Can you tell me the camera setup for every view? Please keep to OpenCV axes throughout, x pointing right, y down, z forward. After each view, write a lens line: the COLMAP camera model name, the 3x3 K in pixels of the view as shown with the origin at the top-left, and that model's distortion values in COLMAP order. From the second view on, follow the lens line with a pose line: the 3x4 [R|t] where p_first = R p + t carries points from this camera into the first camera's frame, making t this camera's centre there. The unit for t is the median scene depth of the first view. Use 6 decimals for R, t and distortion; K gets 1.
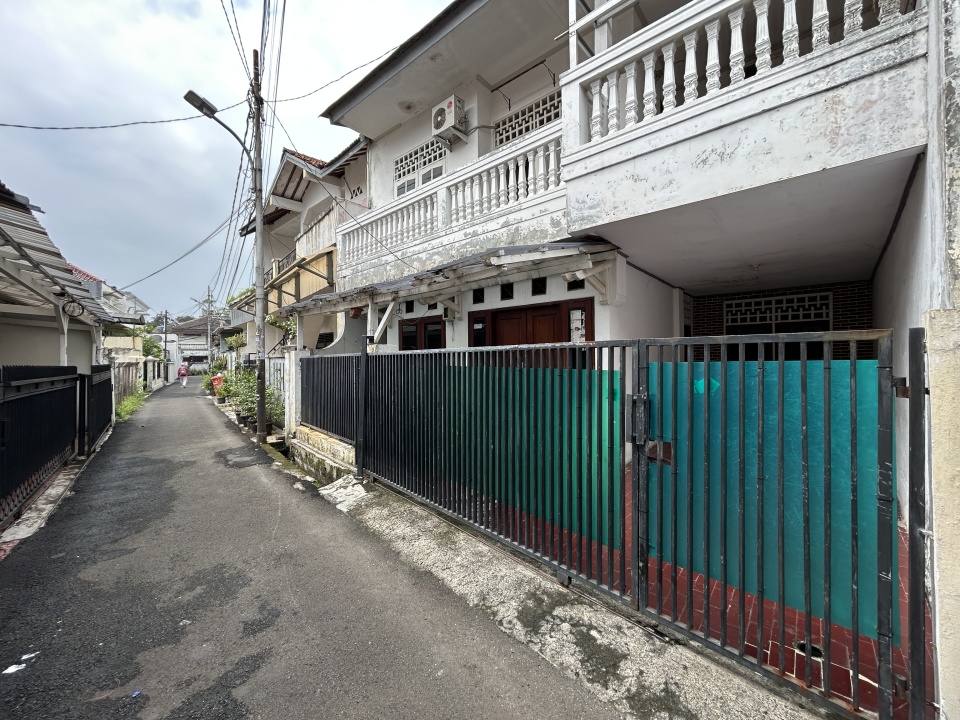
lens RADIAL K [[386.3, 0, 481.5], [0, 386.3, 361.0], [0, 0, 1]] dist [0.002085, 0.000154]
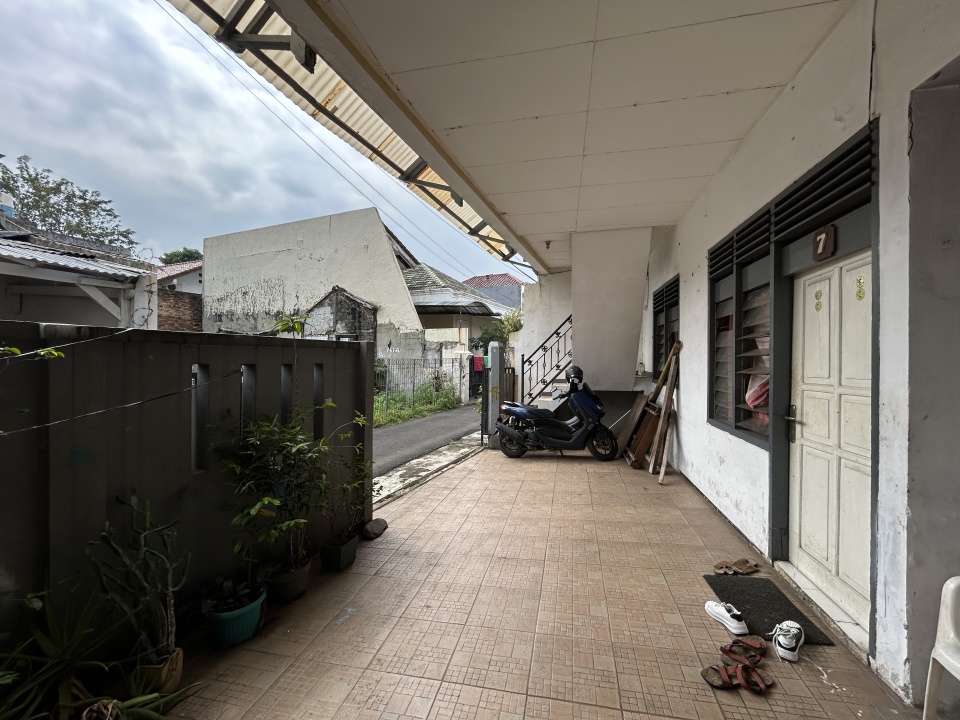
lens RADIAL K [[386.3, 0, 479.8], [0, 386.3, 357.4], [0, 0, 1]] dist [0.002085, 0.000154]
pose [[0.495993, 0.006690, -0.868301, -0.122699], [-0.006765, 0.999970, 0.003840, -0.002032], [0.868300, 0.003969, 0.496024, 0.503617]]
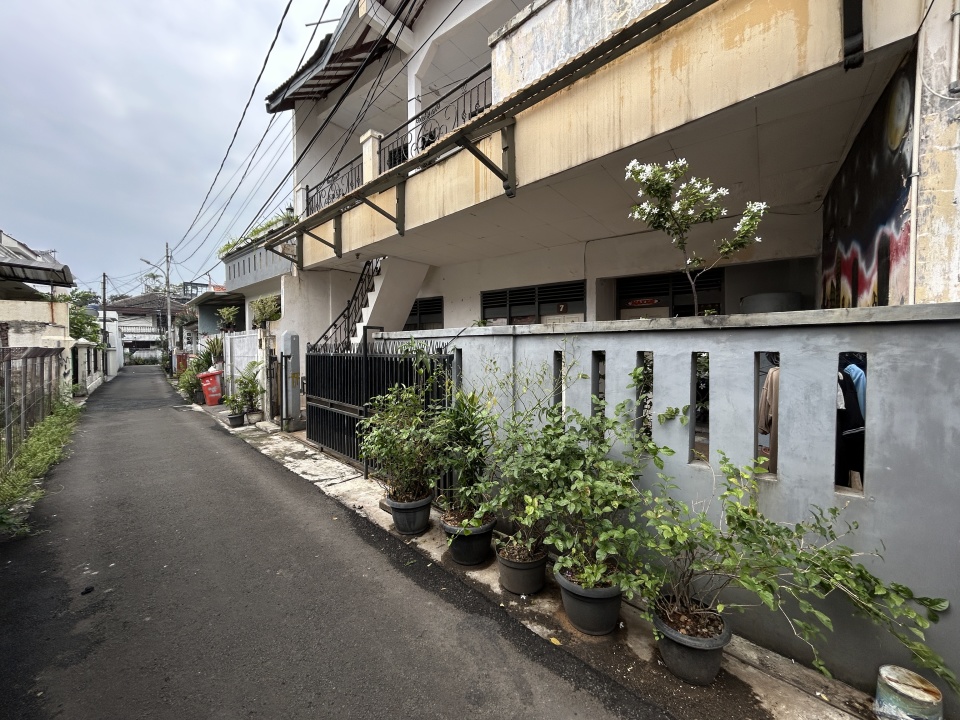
lens RADIAL K [[386.3, 0, 478.1], [0, 386.3, 358.6], [0, 0, 1]] dist [0.002085, 0.000154]
pose [[0.995391, 0.001061, 0.095889, -0.274956], [-0.003549, 0.999661, 0.025788, 0.001674], [-0.095829, -0.026010, 0.995058, 0.309791]]
